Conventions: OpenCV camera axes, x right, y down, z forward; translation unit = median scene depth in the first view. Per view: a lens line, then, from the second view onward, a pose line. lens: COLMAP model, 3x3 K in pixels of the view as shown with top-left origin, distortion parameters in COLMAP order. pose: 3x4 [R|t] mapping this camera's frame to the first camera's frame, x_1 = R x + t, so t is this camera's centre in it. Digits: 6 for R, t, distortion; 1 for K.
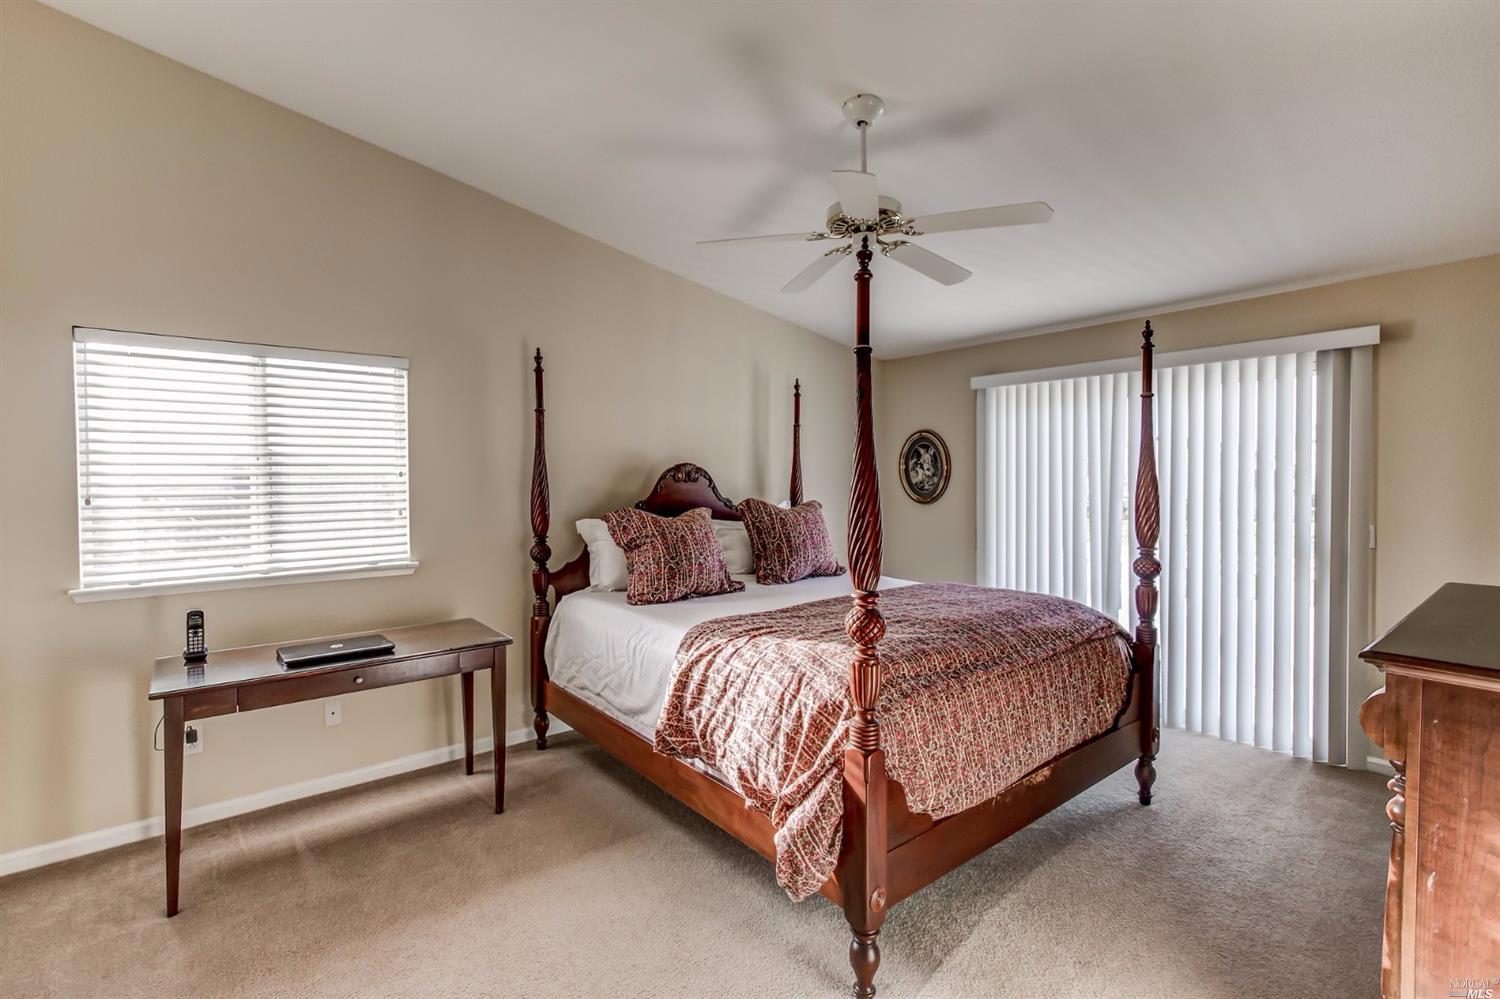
lens RADIAL K [[680.8, 0, 740.5], [0, 680.8, 493.5], [0, 0, 1]] dist [-0.000905, 0.002625]
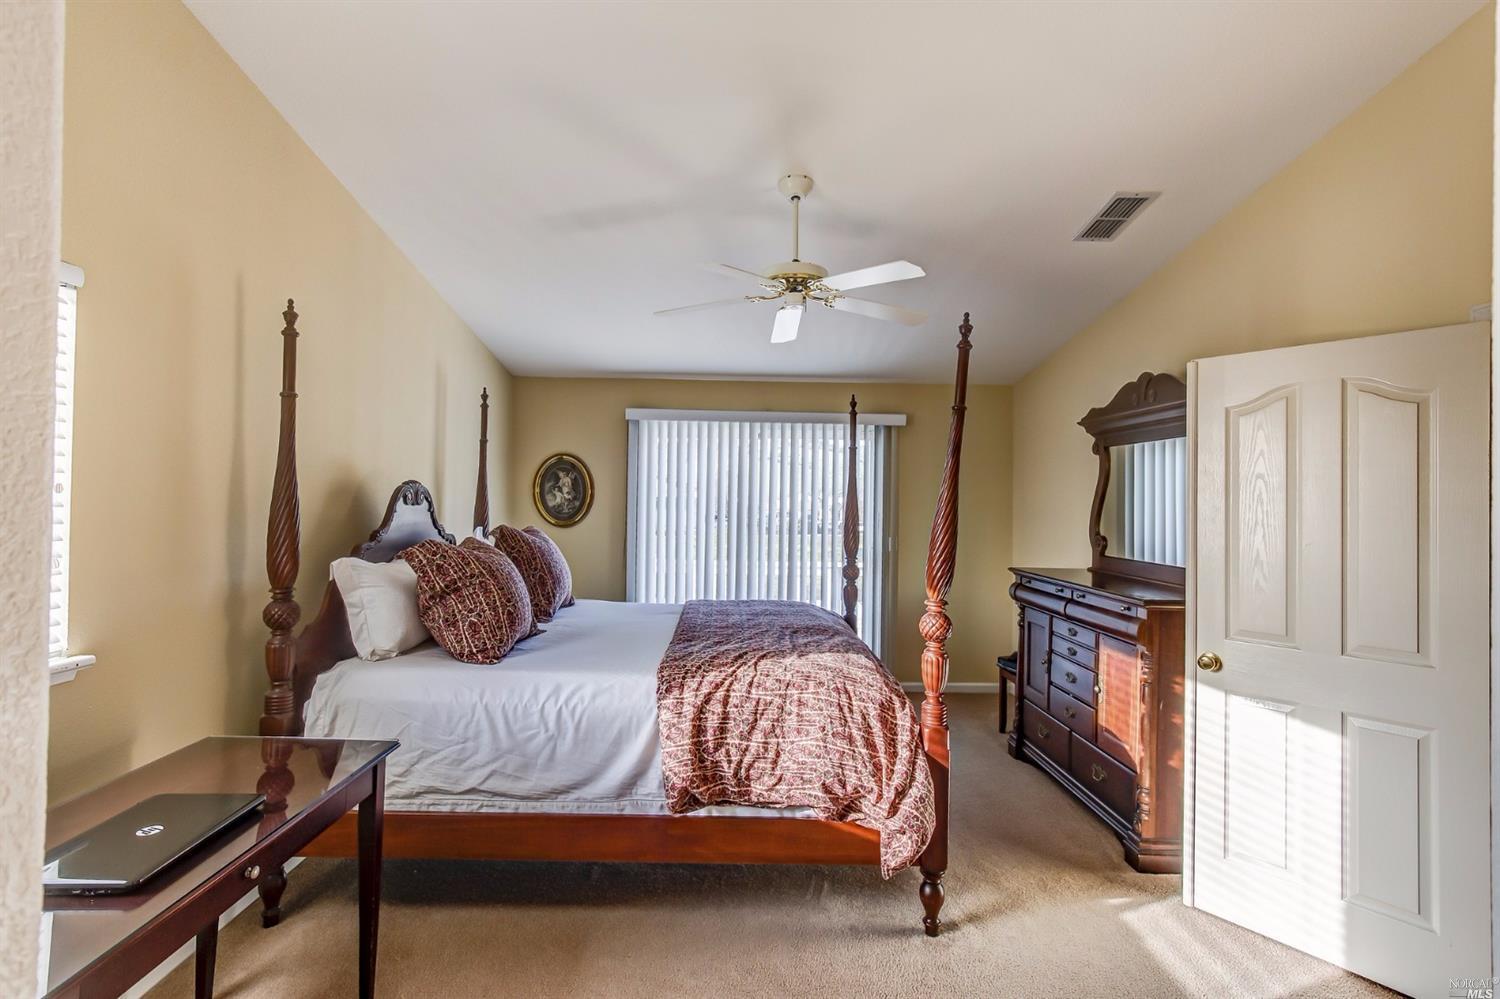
lens RADIAL K [[697.8, 0, 742.1], [0, 697.8, 491.6], [0, 0, 1]] dist [-0.001852, 0.000382]
pose [[0.617813, 0.025125, 0.785924, -0.660882], [-0.001160, 0.999517, -0.031042, -0.010239], [-0.786324, 0.018267, 0.617544, 0.298160]]
